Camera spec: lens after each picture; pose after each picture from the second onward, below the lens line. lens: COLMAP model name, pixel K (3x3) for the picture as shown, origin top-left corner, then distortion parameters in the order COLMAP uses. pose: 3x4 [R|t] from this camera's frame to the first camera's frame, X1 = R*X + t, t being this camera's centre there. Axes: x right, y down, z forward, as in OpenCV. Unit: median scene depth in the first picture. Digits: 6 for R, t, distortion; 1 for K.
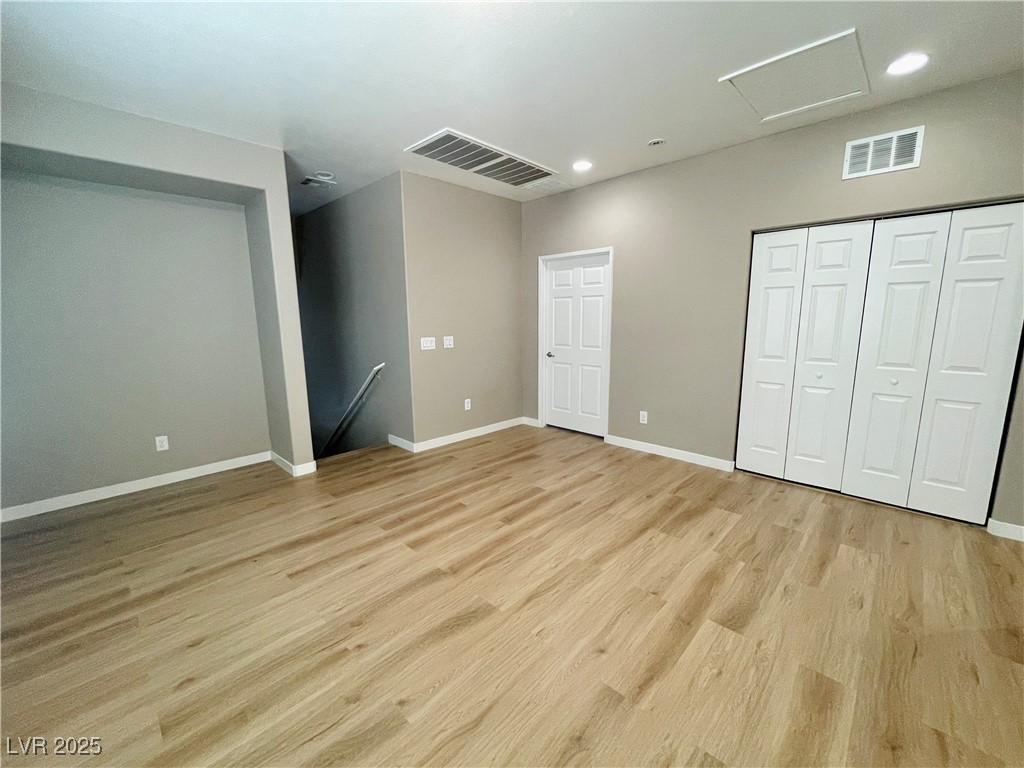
lens RADIAL K [[415.1, 0, 514.1], [0, 415.1, 383.9], [0, 0, 1]] dist [-0.002674, -0.000039]
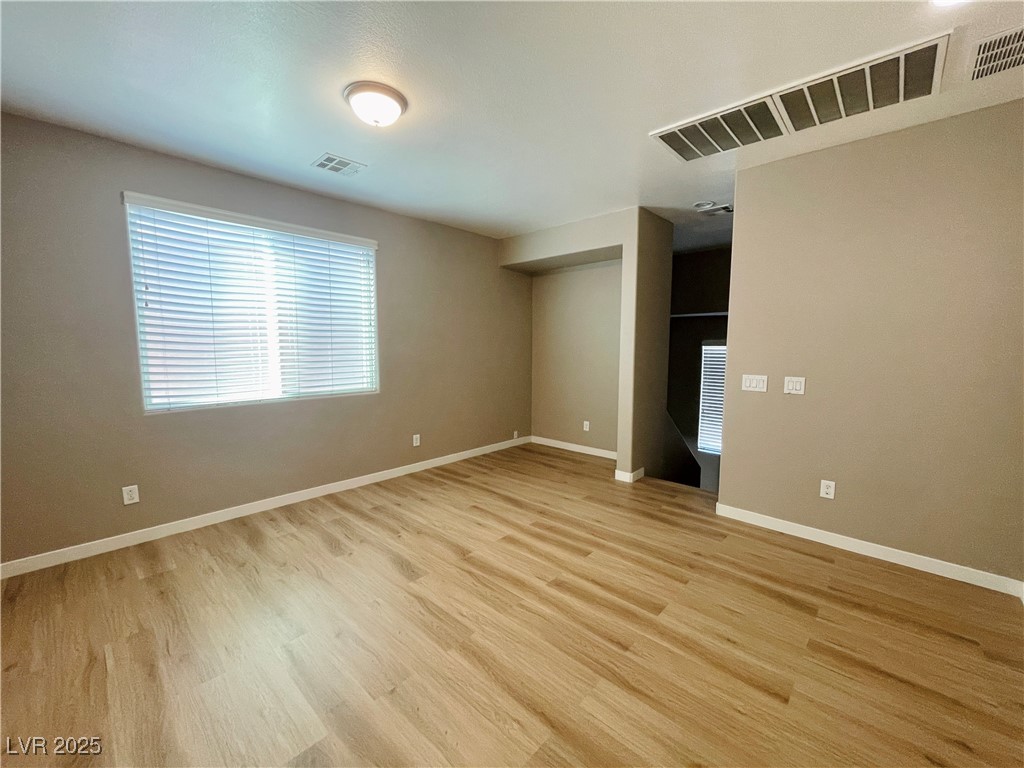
lens RADIAL K [[415.1, 0, 514.1], [0, 415.1, 383.9], [0, 0, 1]] dist [-0.002674, -0.000039]
pose [[0.016659, 0.109257, -0.993874, 0.751543], [-0.166798, 0.980387, 0.104978, -0.144434], [0.985850, 0.164027, 0.034556, 0.770807]]
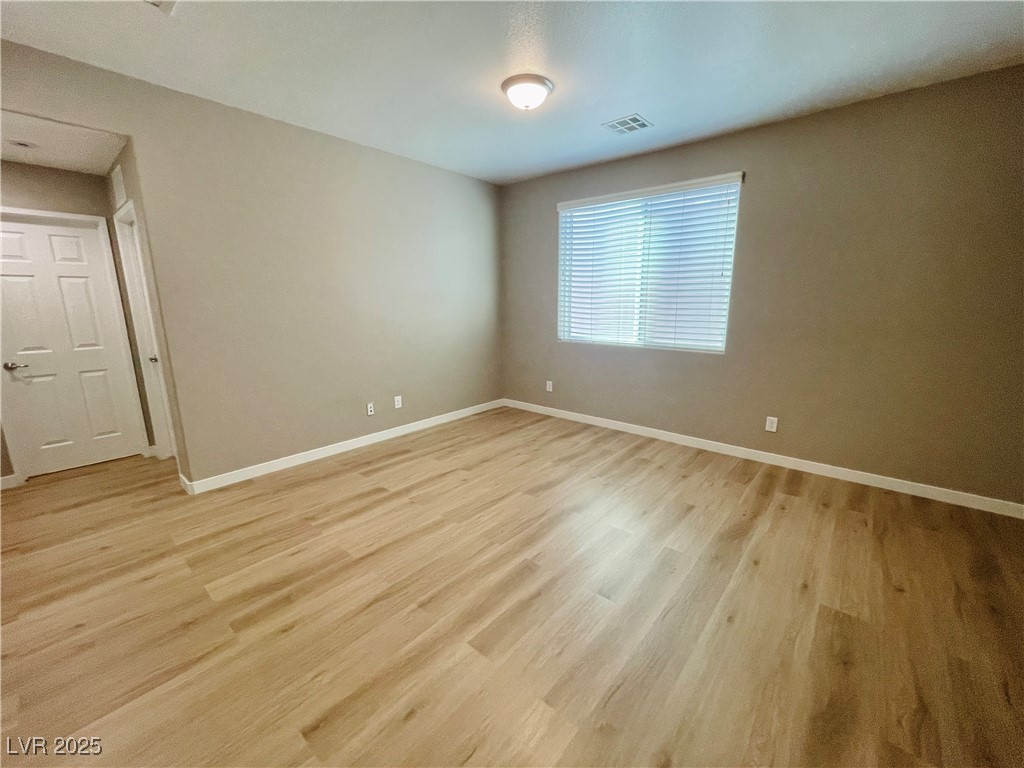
lens RADIAL K [[415.1, 0, 514.1], [0, 415.1, 383.9], [0, 0, 1]] dist [-0.002674, -0.000039]
pose [[-0.998279, 0.024973, -0.053057, 0.043324], [0.004280, 0.933403, 0.358805, -0.252502], [0.058484, 0.357961, -0.931903, 1.512900]]
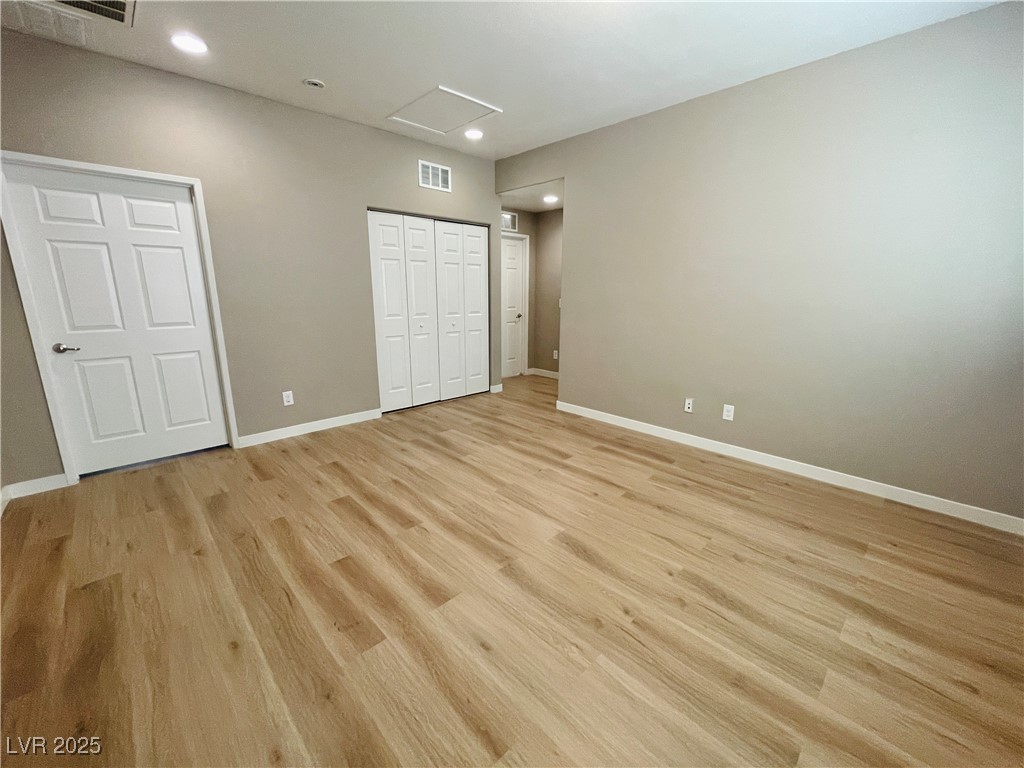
lens RADIAL K [[415.1, 0, 514.1], [0, 415.1, 383.9], [0, 0, 1]] dist [-0.002674, -0.000039]
pose [[0.034011, -0.216159, 0.975766, -0.719574], [0.156651, 0.965416, 0.208406, -0.077662], [-0.987068, 0.145766, 0.066697, 0.660366]]
